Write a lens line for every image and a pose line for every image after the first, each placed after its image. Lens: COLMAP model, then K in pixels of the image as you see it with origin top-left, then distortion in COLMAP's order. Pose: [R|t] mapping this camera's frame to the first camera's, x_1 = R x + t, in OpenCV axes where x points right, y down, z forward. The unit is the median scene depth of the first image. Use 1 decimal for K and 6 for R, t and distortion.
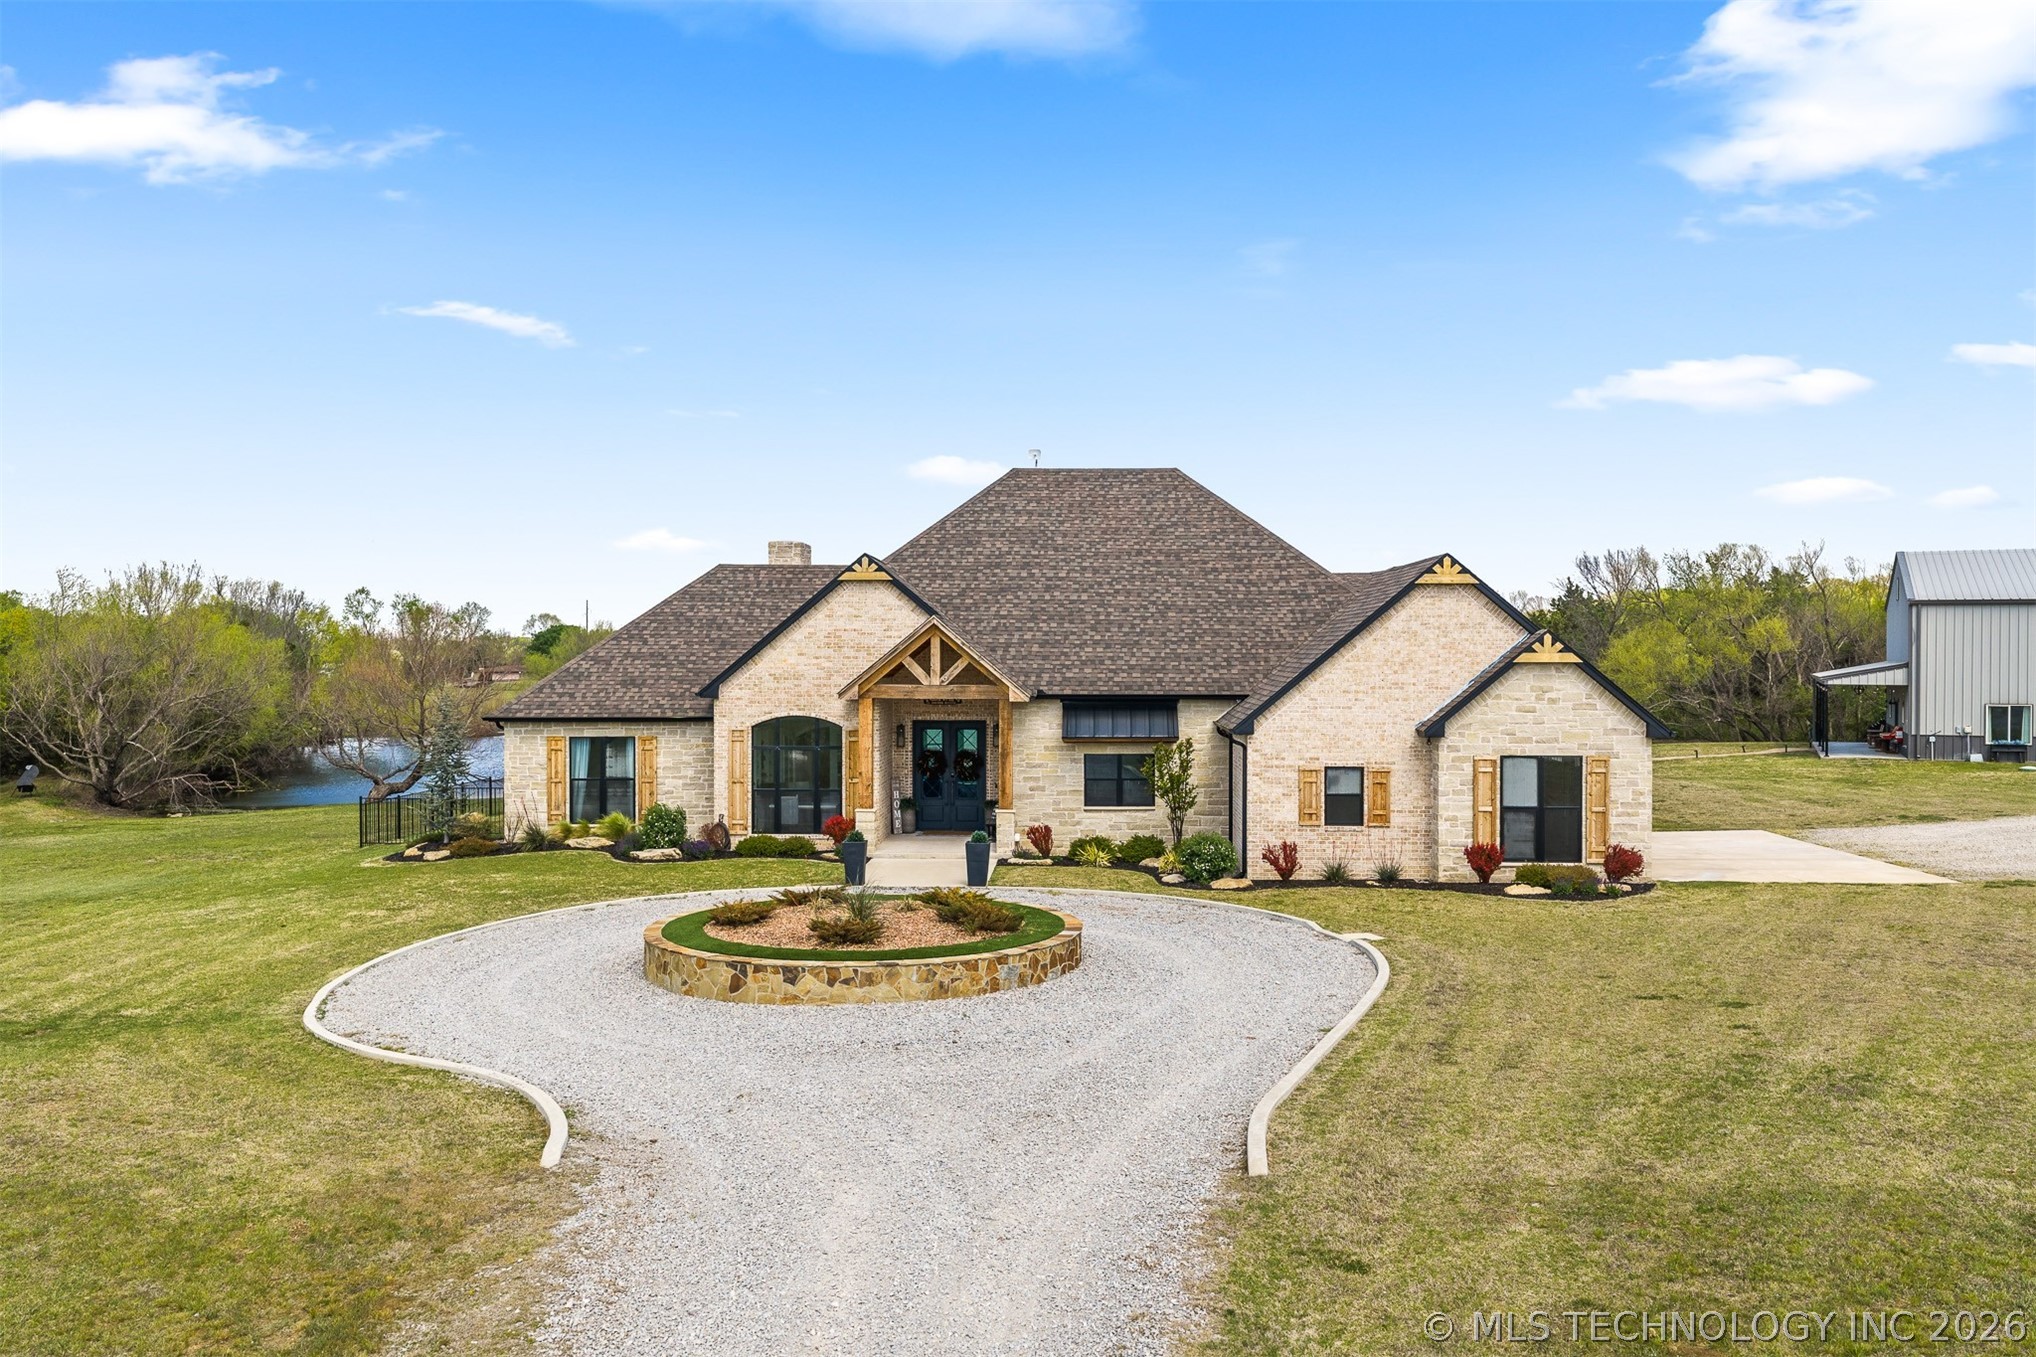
lens RADIAL K [[1679.8, 0, 1023.7], [0, 1679.8, 687.7], [0, 0, 1]] dist [0.030110, -0.059733]
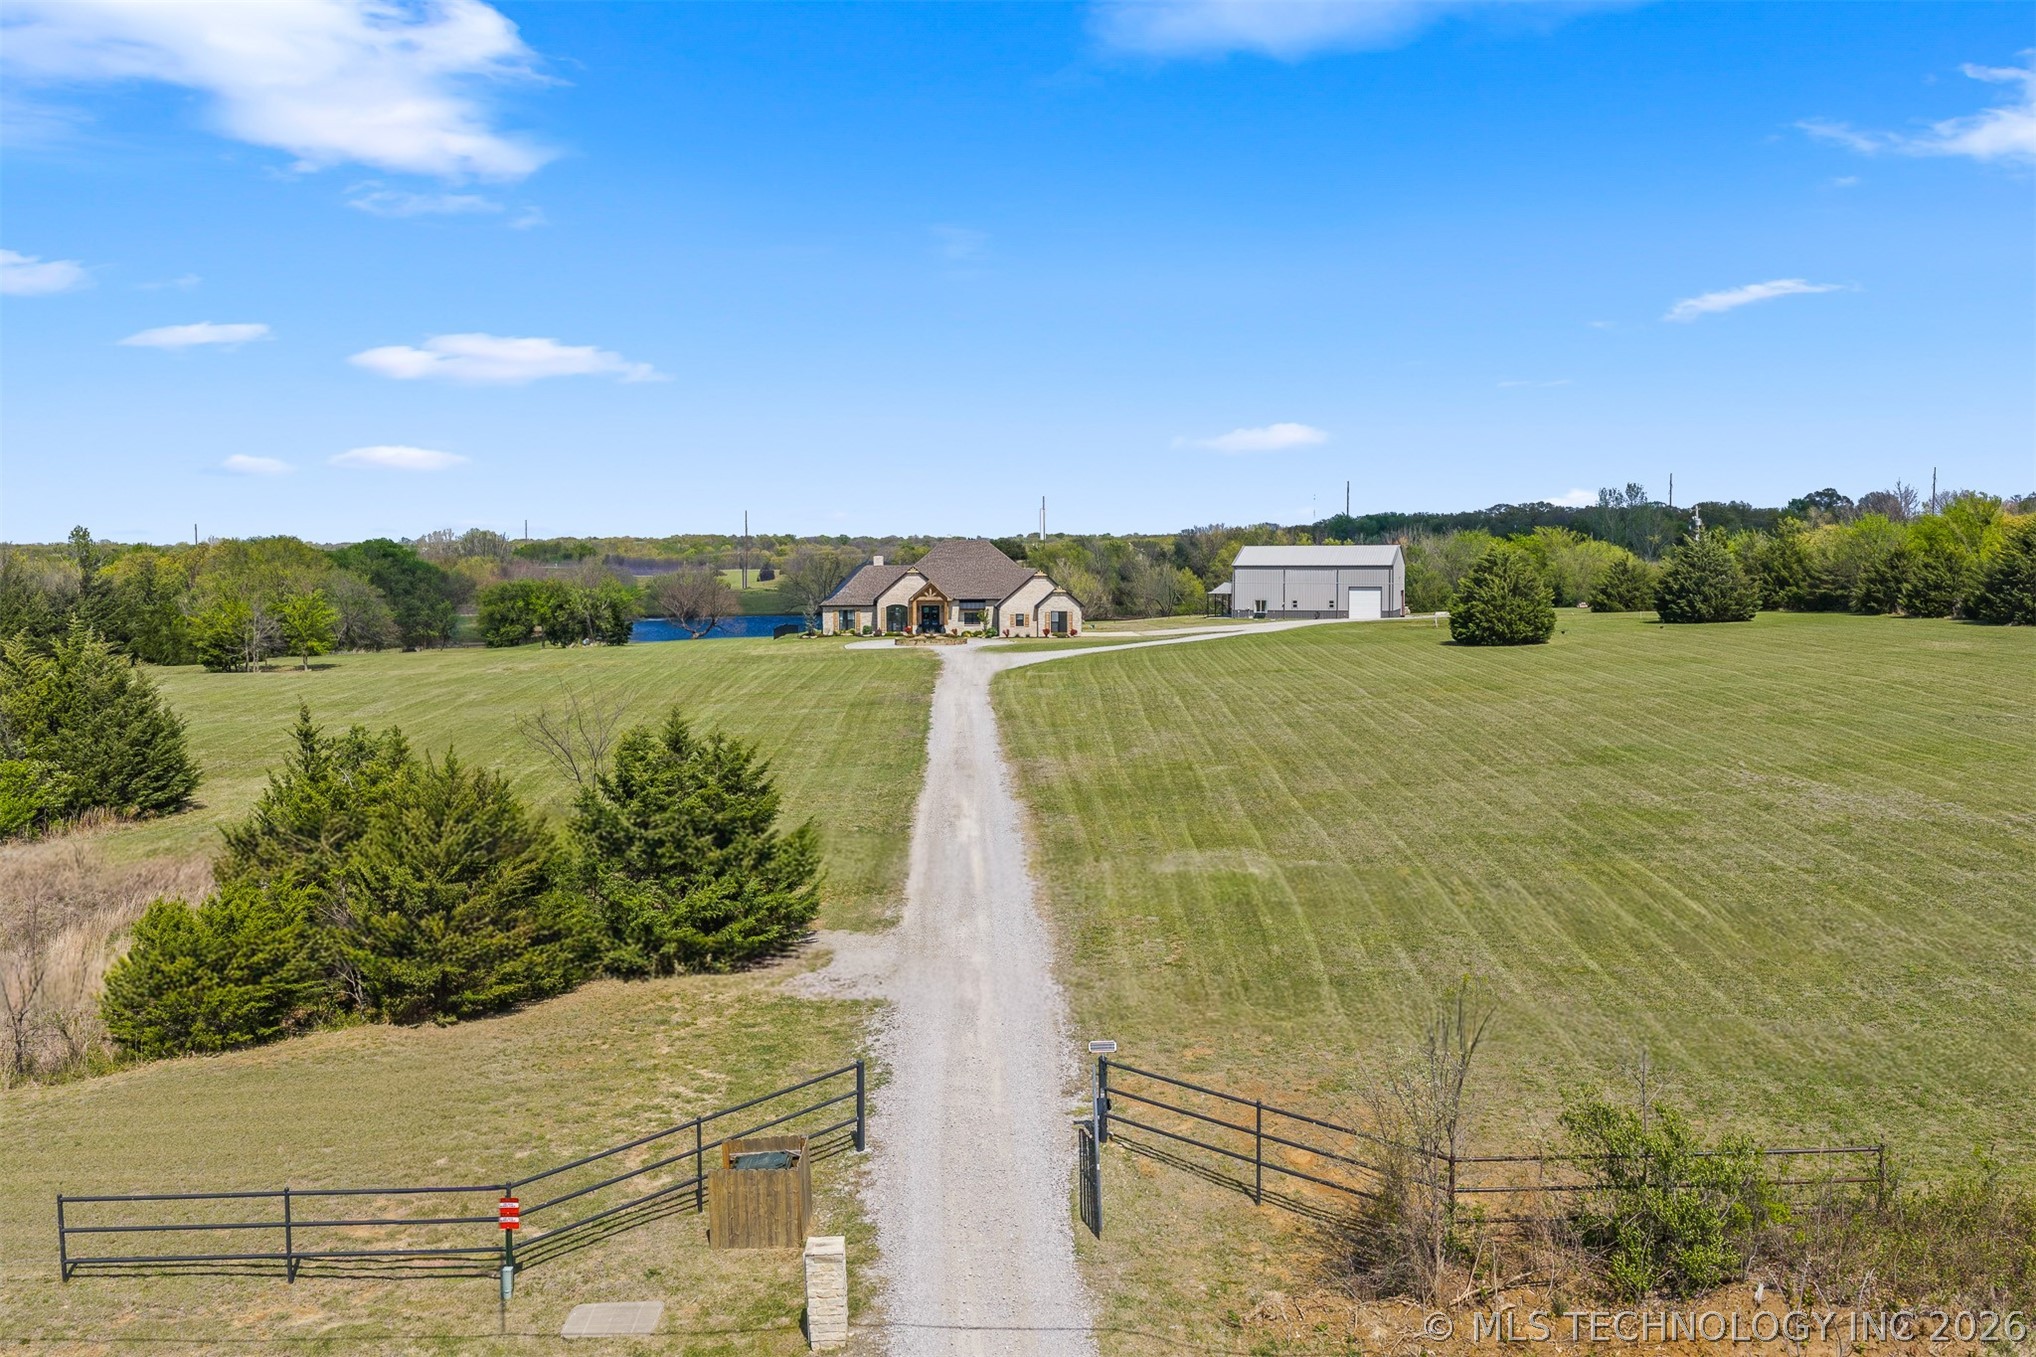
lens RADIAL K [[1679.8, 0, 1023.7], [0, 1679.8, 687.7], [0, 0, 1]] dist [0.030110, -0.059733]
pose [[0.995563, -0.010644, 0.093496, -0.217458], [0.005056, 0.998197, 0.059805, -0.025580], [-0.093964, -0.059067, 0.993822, -3.317140]]
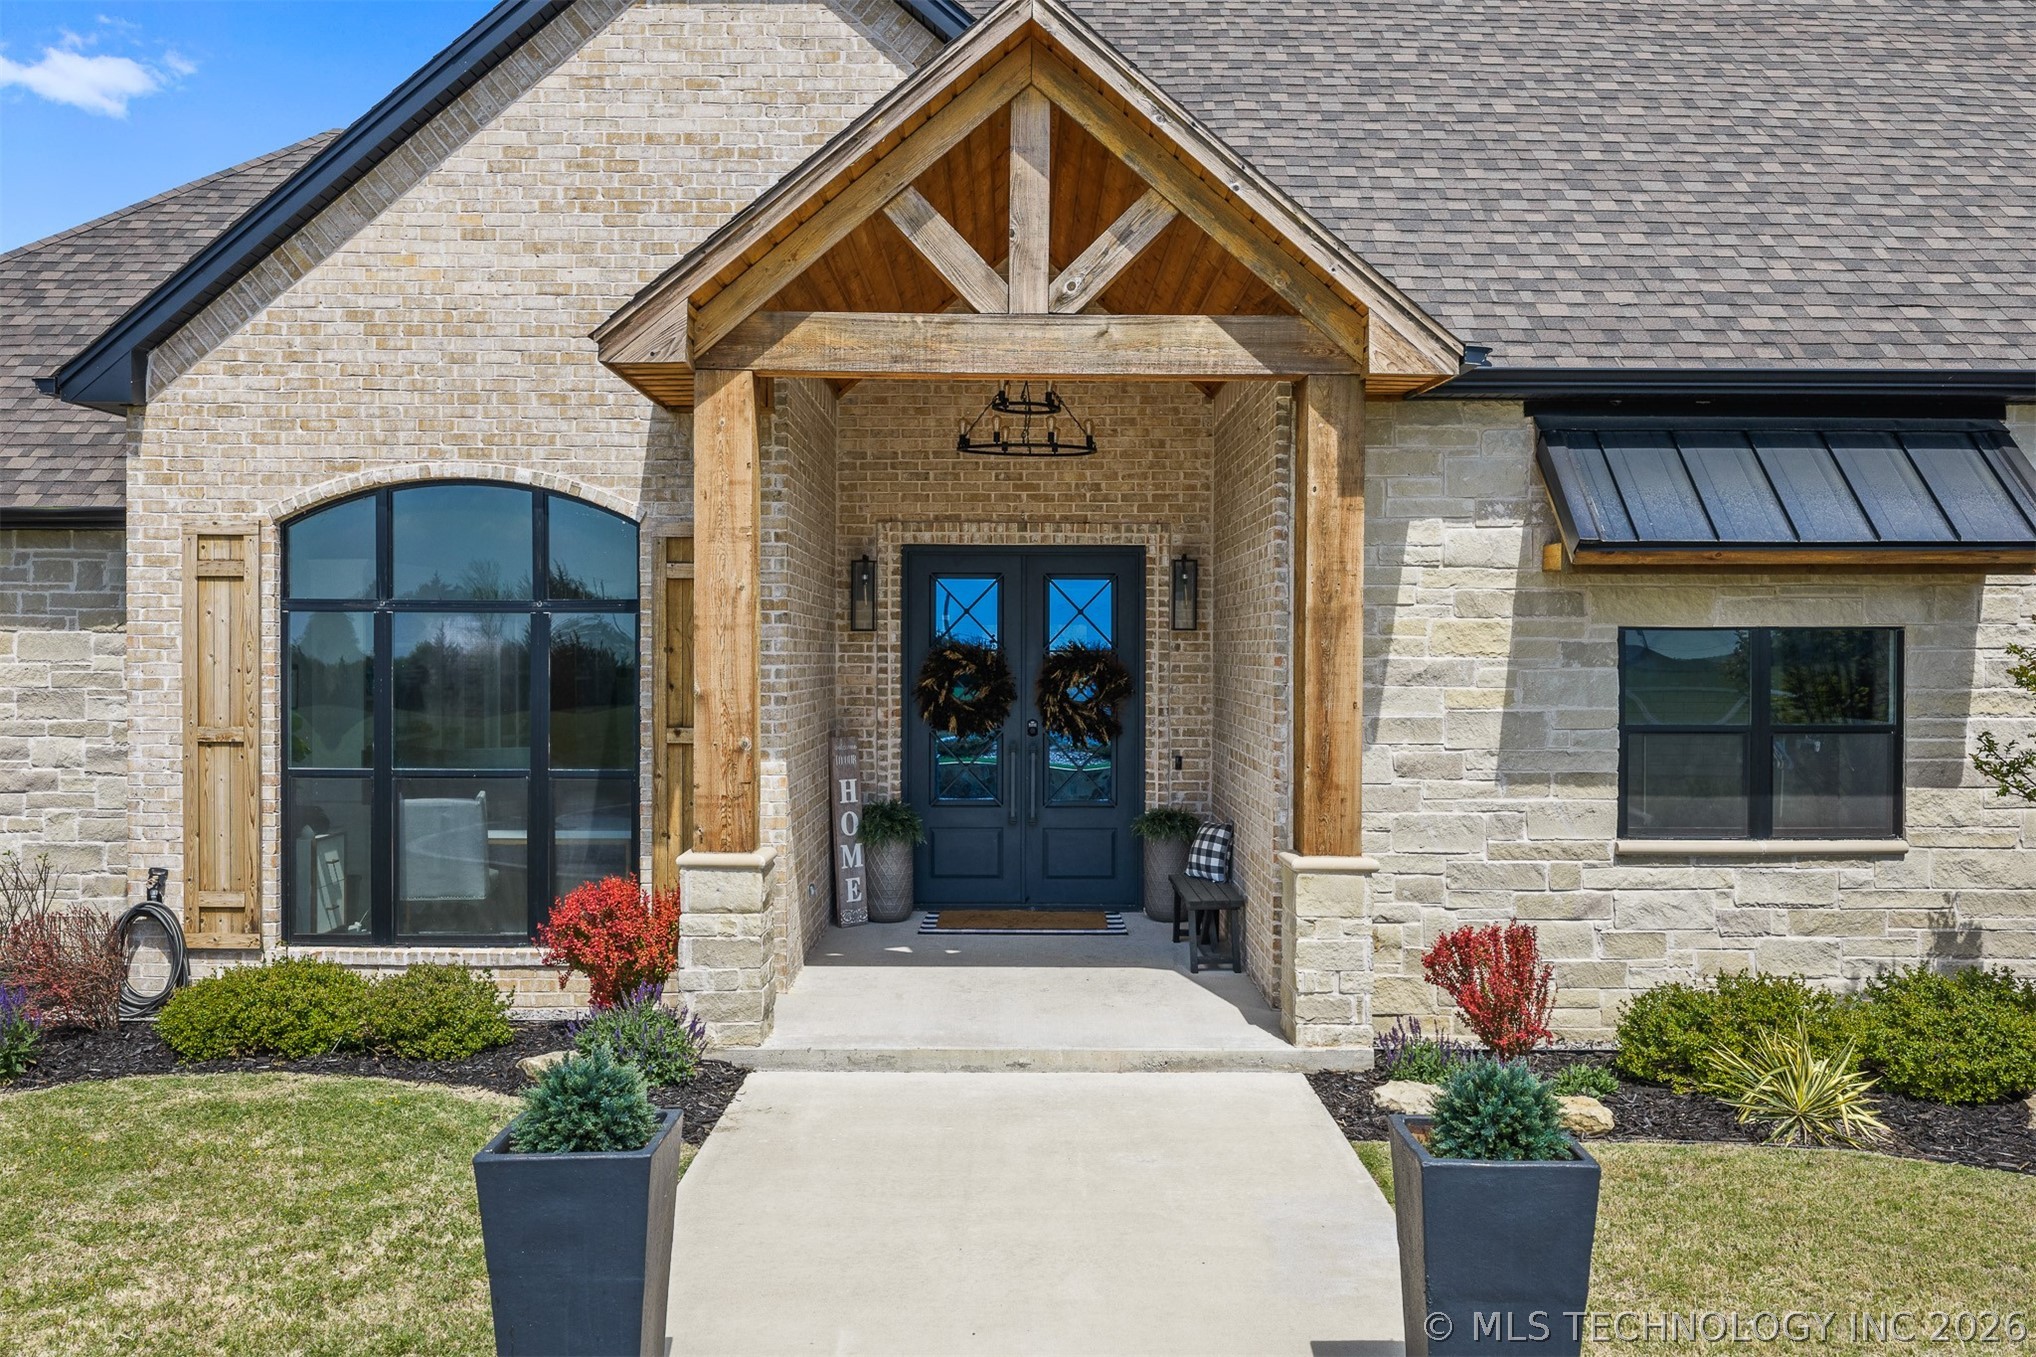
lens RADIAL K [[1679.8, 0, 1023.7], [0, 1679.8, 687.7], [0, 0, 1]] dist [0.030110, -0.059733]
pose [[0.999117, 0.002720, 0.041921, -0.061079], [-0.002819, 0.999993, 0.002289, 0.047594], [-0.041915, -0.002406, 0.999118, 0.748839]]
